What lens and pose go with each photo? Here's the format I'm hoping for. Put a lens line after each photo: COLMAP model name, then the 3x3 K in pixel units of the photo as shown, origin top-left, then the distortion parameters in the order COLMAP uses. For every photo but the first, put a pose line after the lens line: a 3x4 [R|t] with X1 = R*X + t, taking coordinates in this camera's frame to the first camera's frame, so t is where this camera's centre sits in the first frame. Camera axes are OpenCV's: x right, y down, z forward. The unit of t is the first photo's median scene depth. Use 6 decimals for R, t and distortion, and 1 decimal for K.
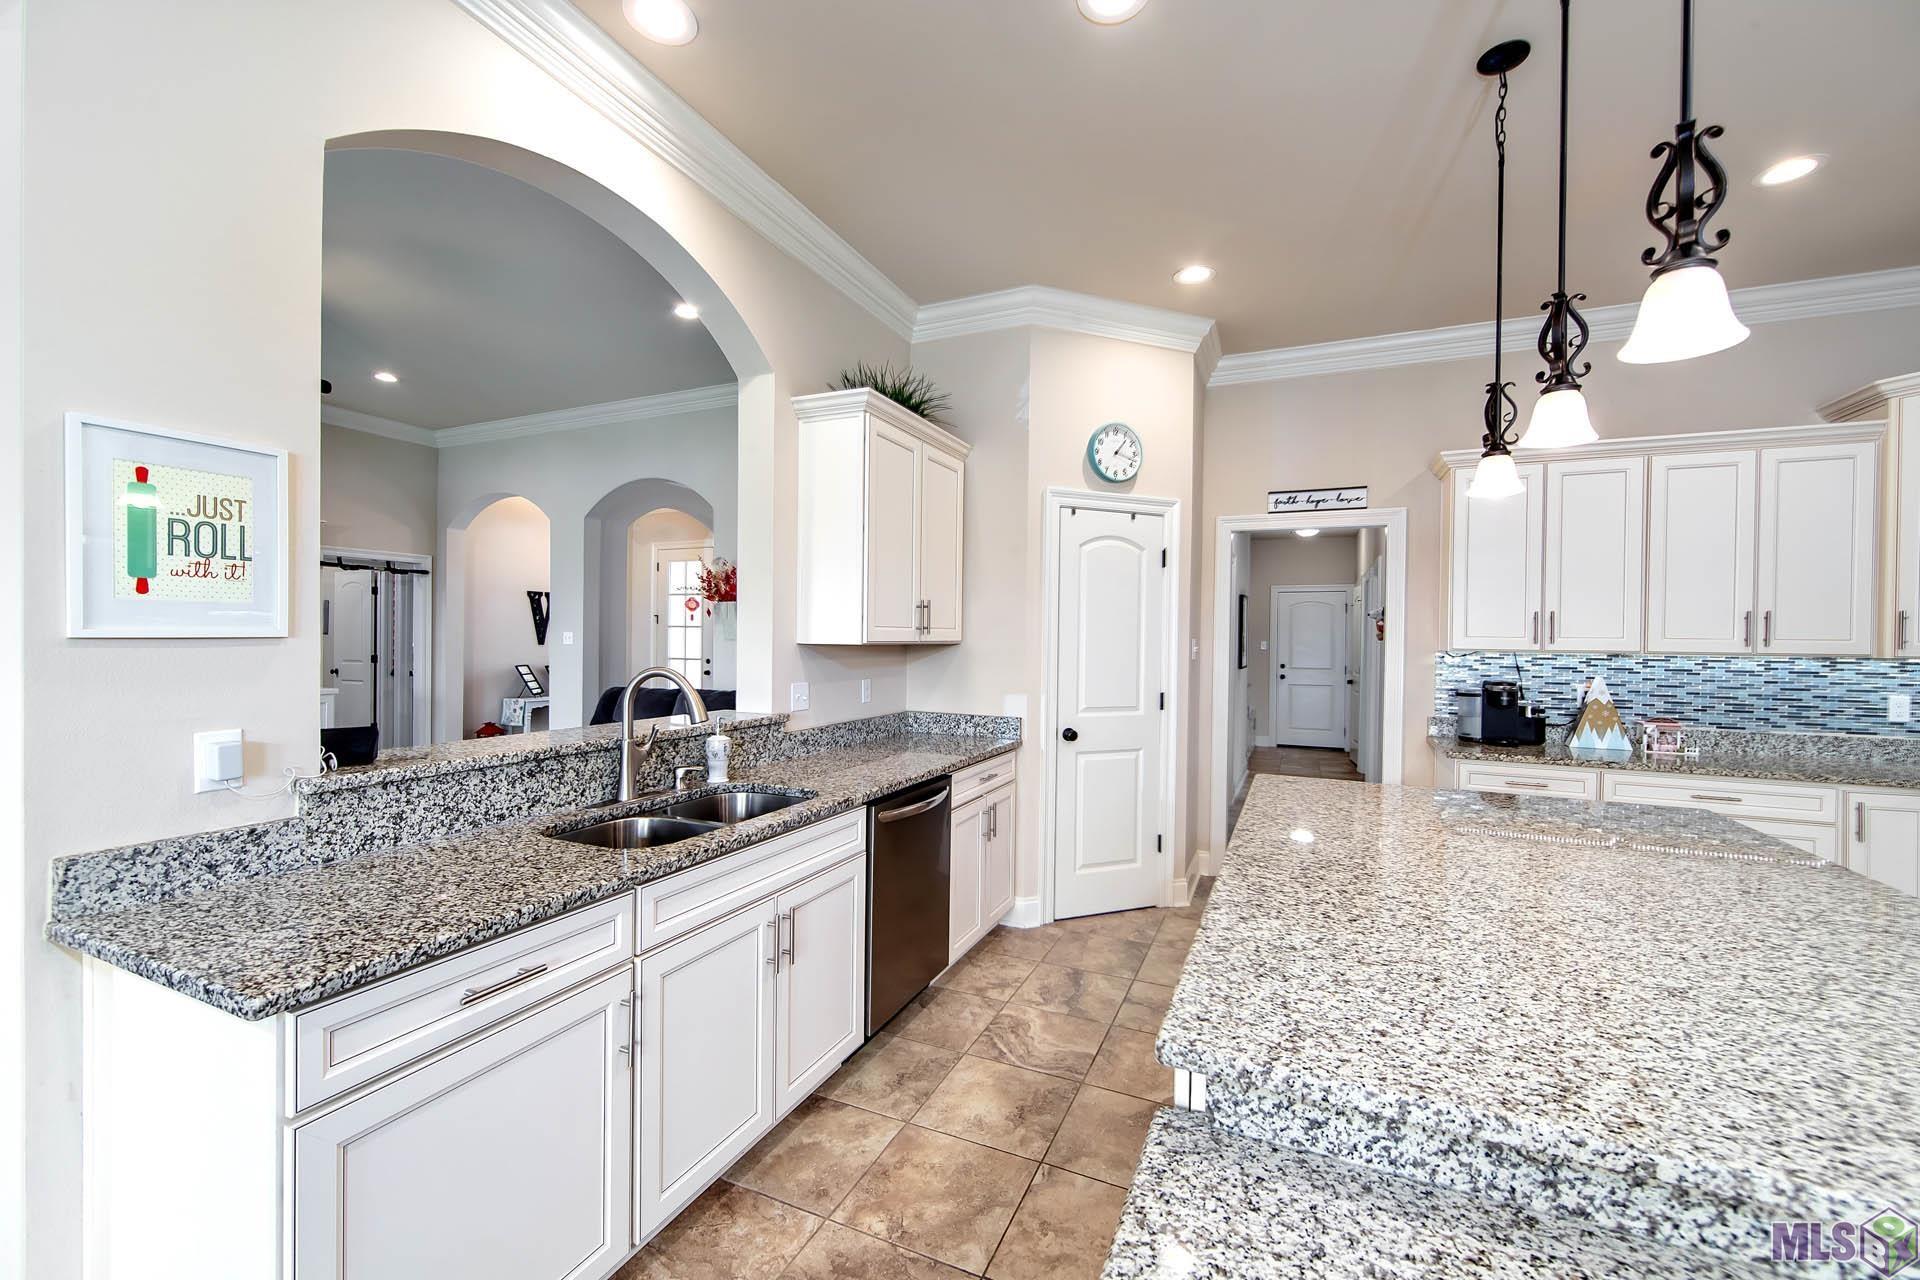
lens RADIAL K [[756.3, 0, 961.6], [0, 756.3, 645.2], [0, 0, 1]] dist [0.001376, 0.000661]
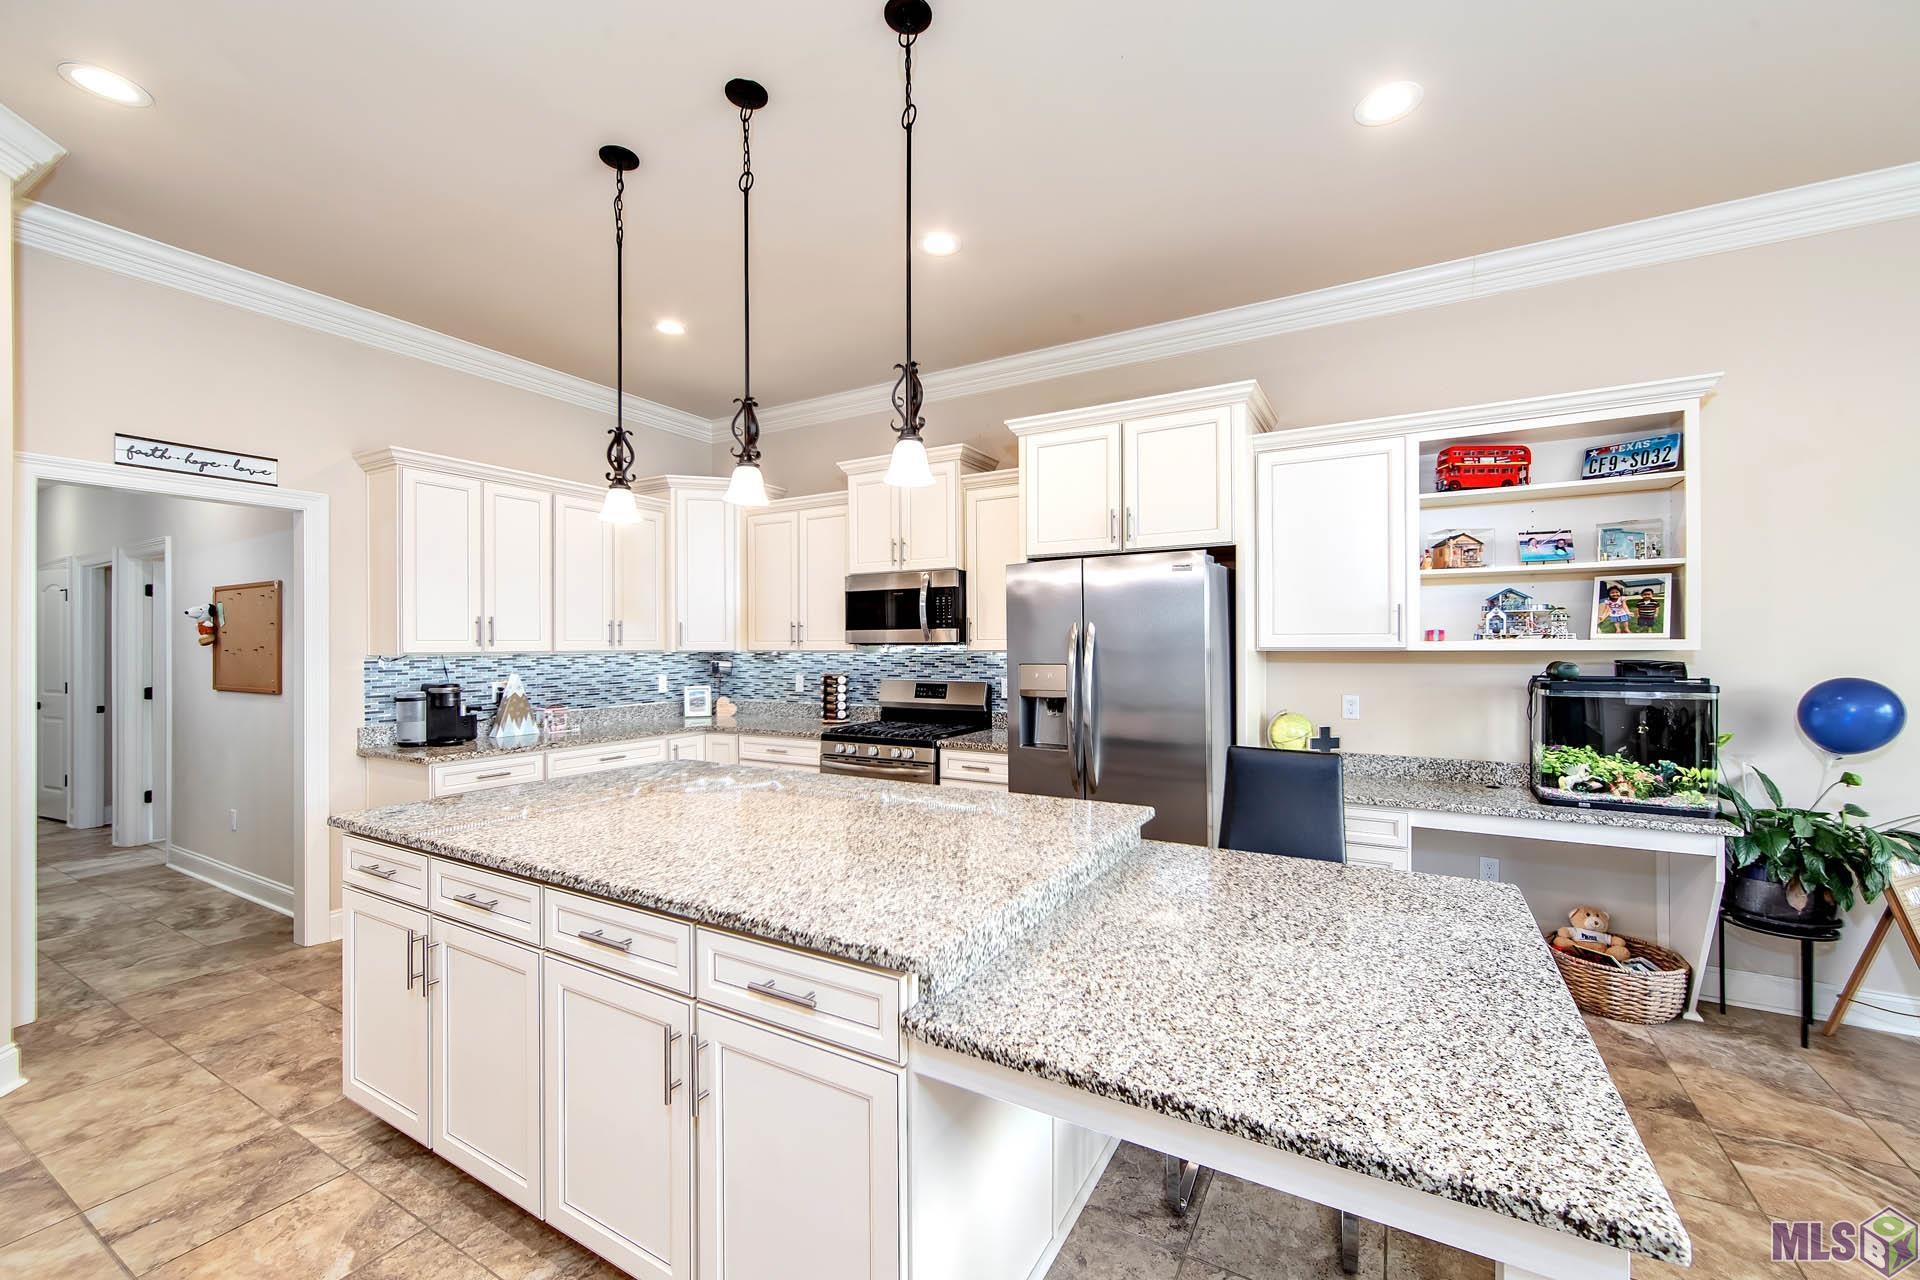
lens RADIAL K [[756.3, 0, 965.0], [0, 756.3, 646.3], [0, 0, 1]] dist [0.001376, 0.000661]
pose [[0.112633, -0.014889, 0.993525, -0.239710], [0.015865, 0.999787, 0.013184, -0.005366], [-0.993510, 0.014277, 0.112845, 0.186908]]
